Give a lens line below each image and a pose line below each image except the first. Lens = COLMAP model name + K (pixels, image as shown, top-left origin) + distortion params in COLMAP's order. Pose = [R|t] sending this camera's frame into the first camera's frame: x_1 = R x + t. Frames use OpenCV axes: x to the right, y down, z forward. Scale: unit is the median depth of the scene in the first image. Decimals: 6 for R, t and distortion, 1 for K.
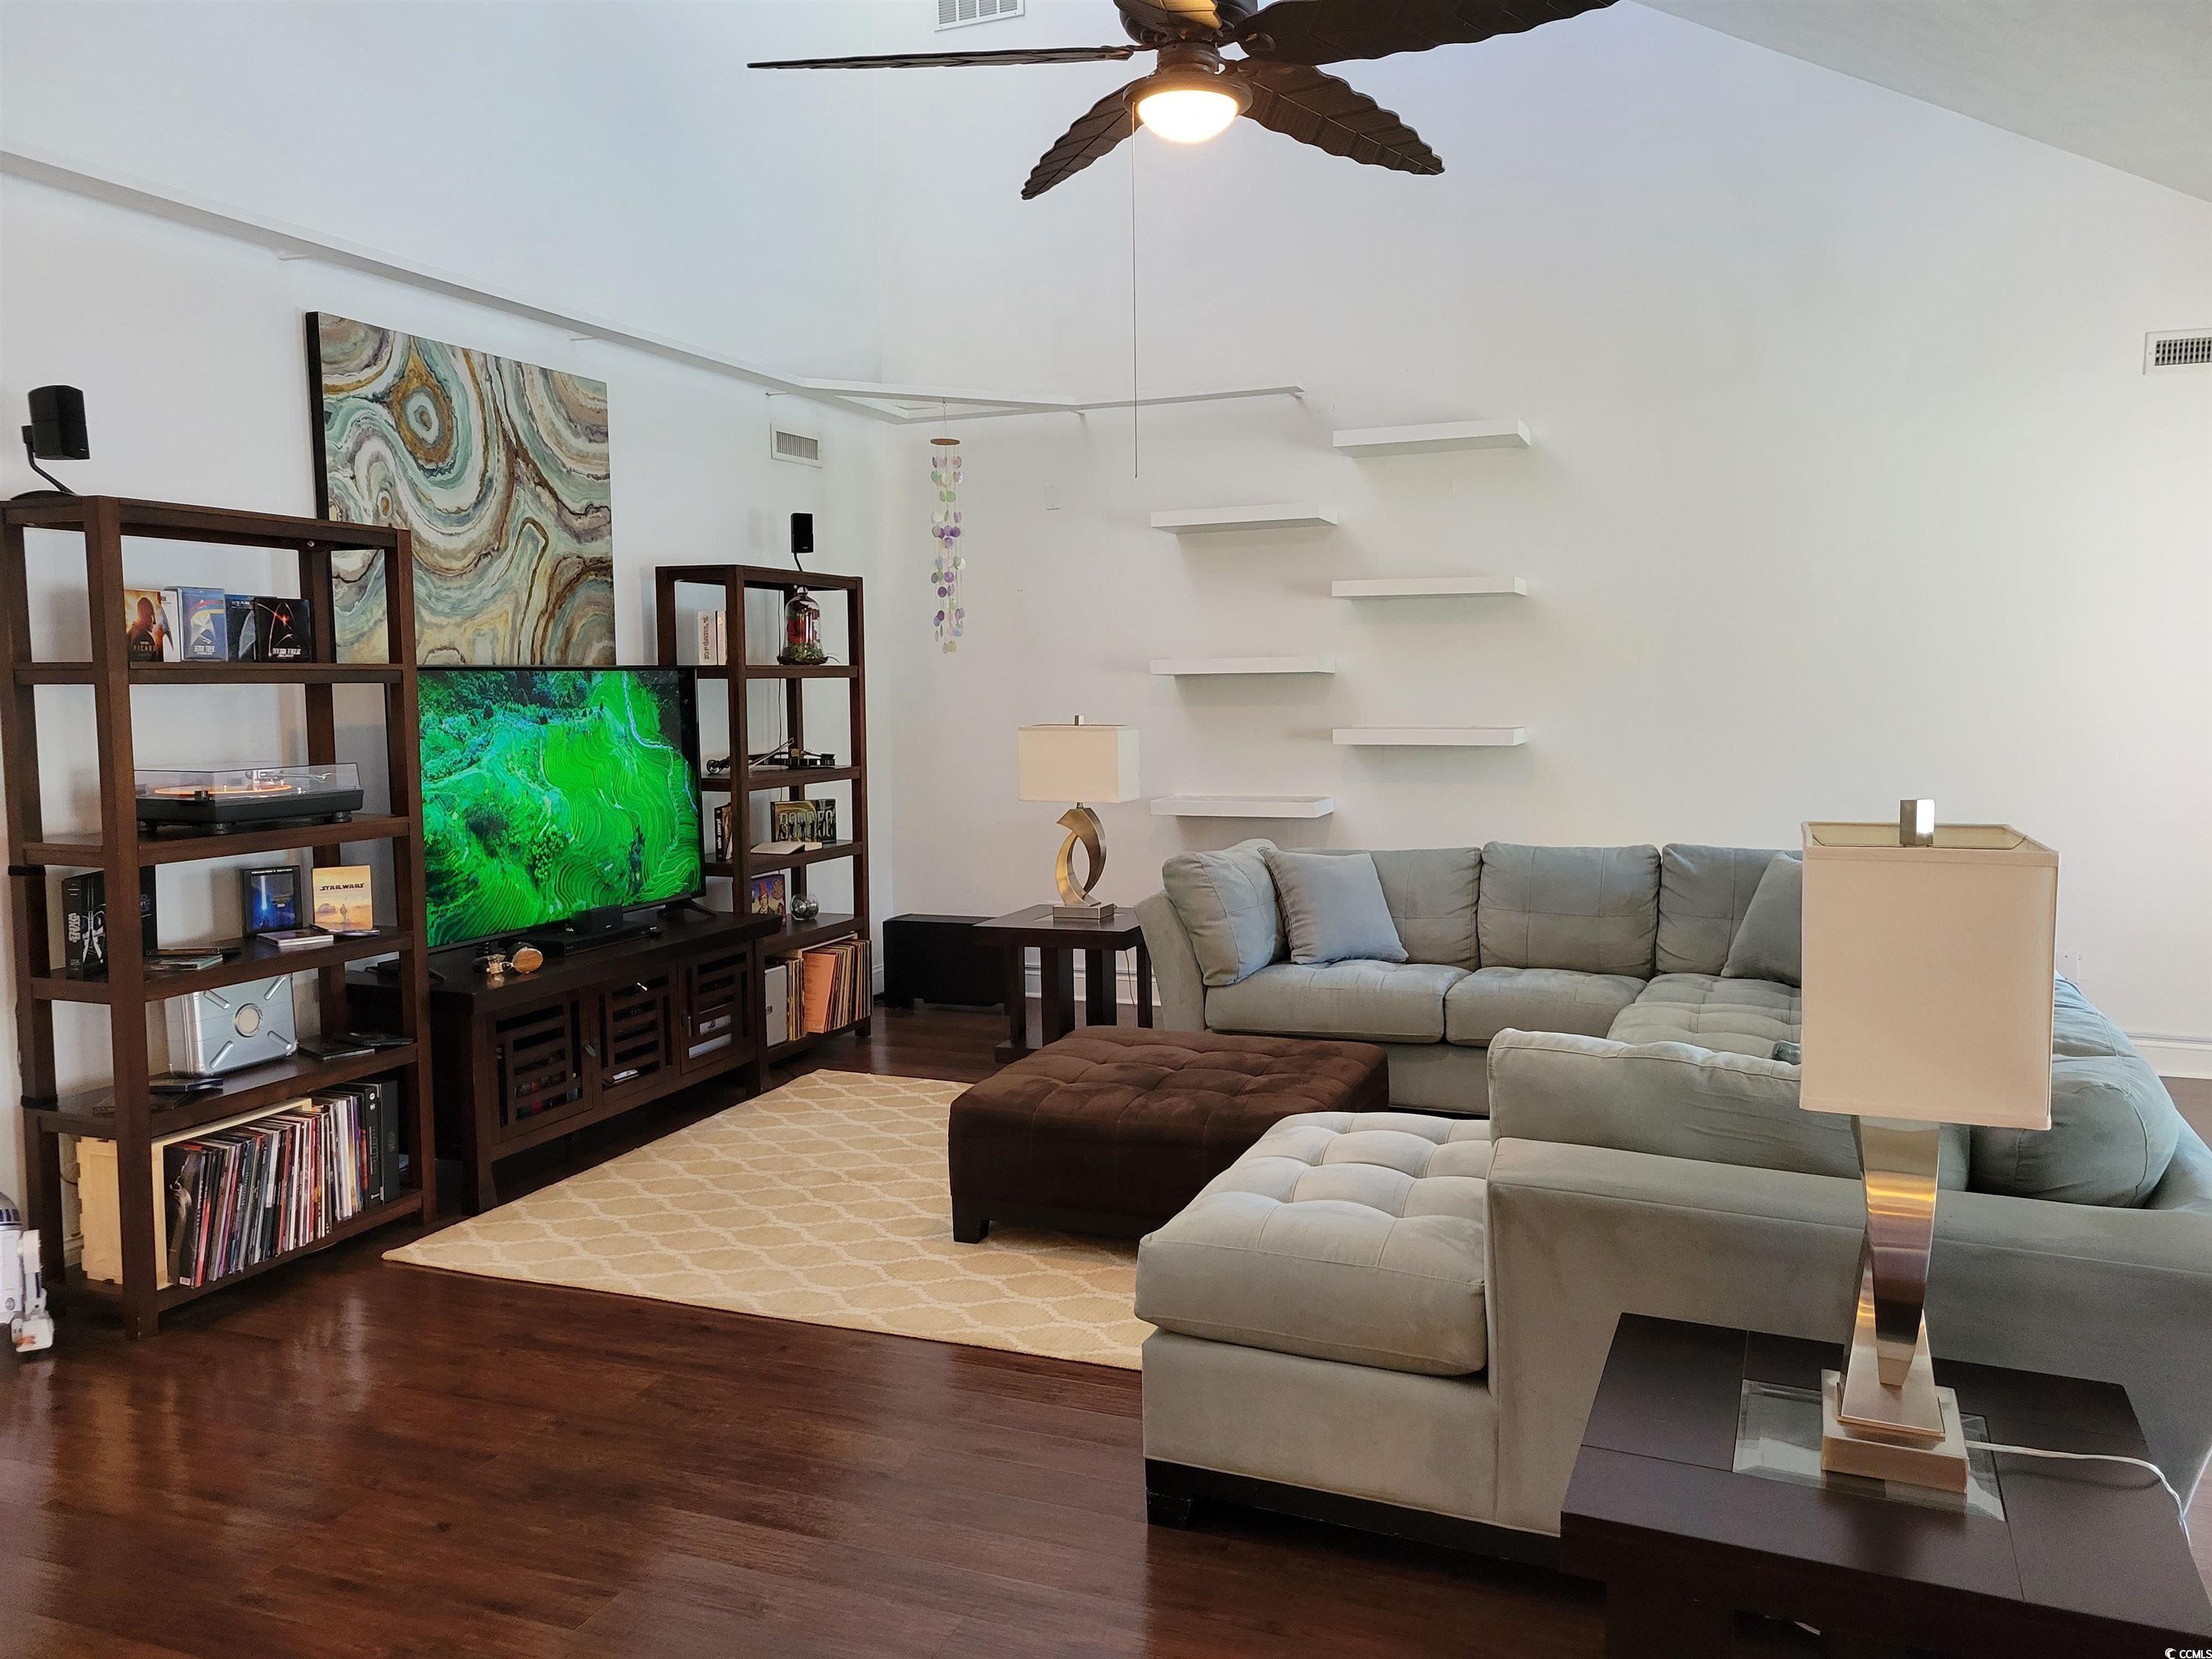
lens RADIAL K [[1662.2, 0, 1108.8], [0, 1662.2, 821.8], [0, 0, 1]] dist [-0.056367, 0.001562]
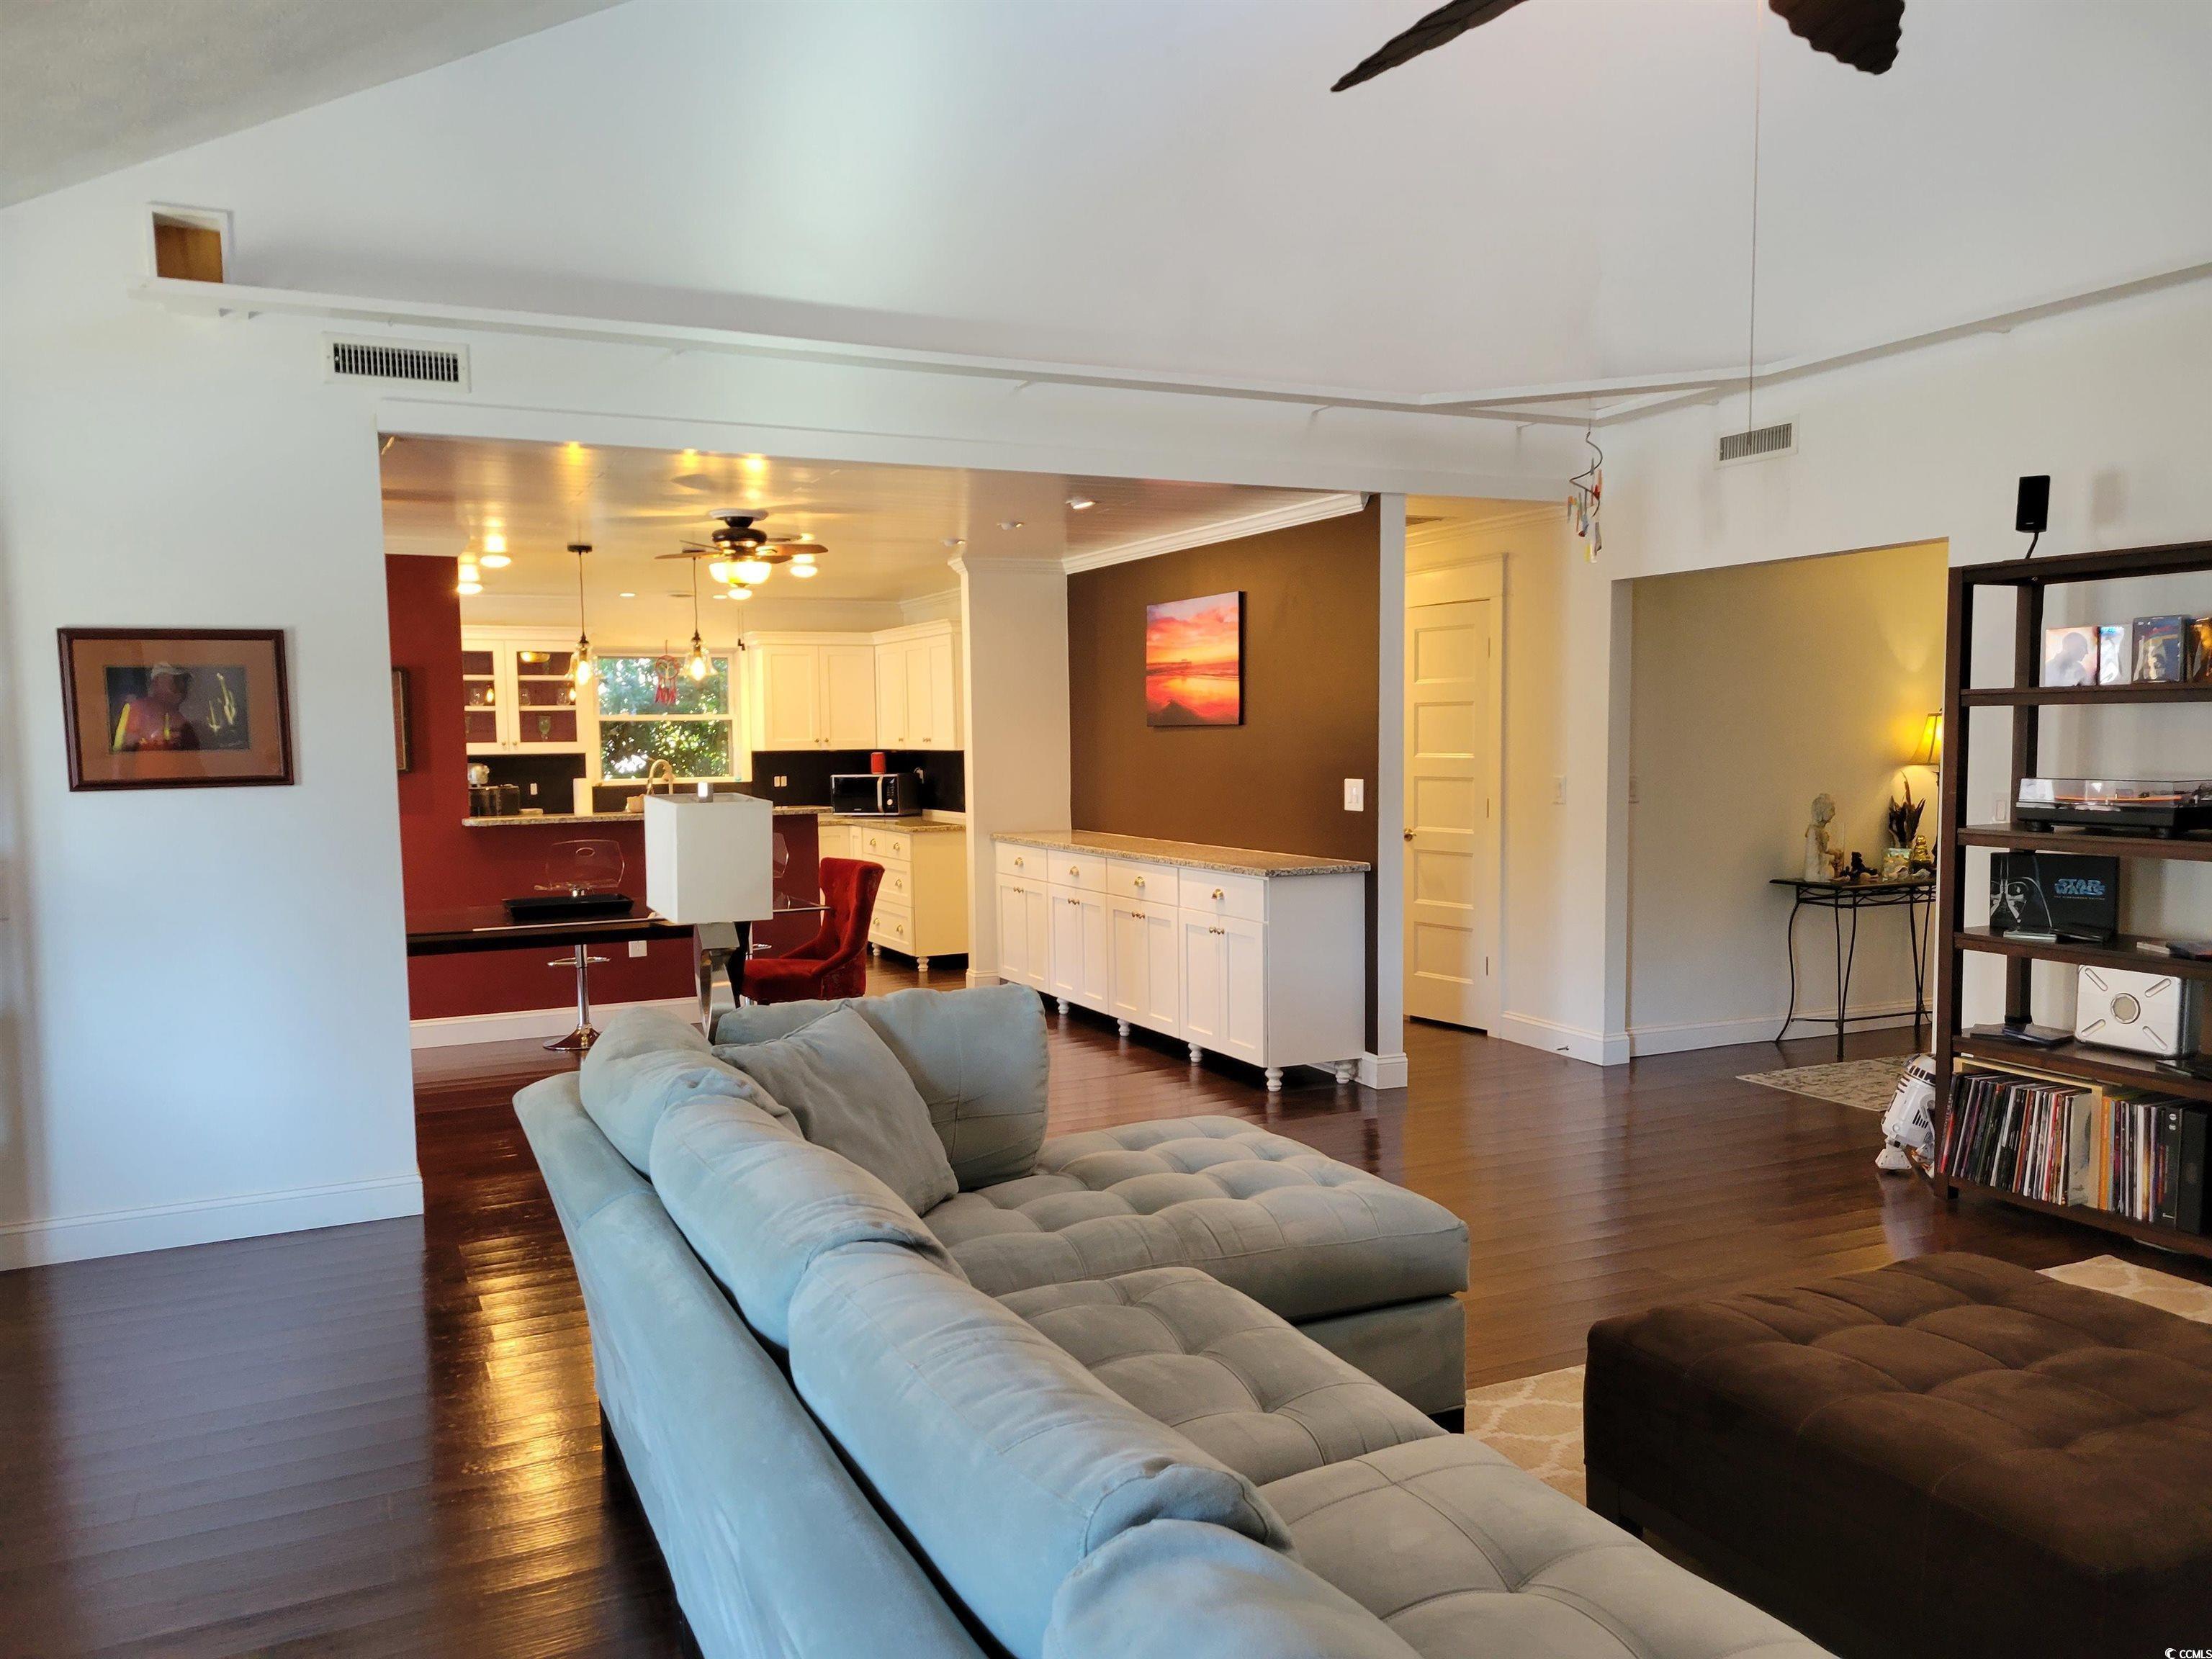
lens RADIAL K [[1662.2, 0, 1107.2], [0, 1662.2, 835.5], [0, 0, 1]] dist [-0.056367, 0.001562]
pose [[-0.677178, 0.067922, -0.732678, 0.754079], [-0.044766, 0.990083, 0.133159, -0.112654], [0.734457, 0.122971, -0.667422, 1.244678]]
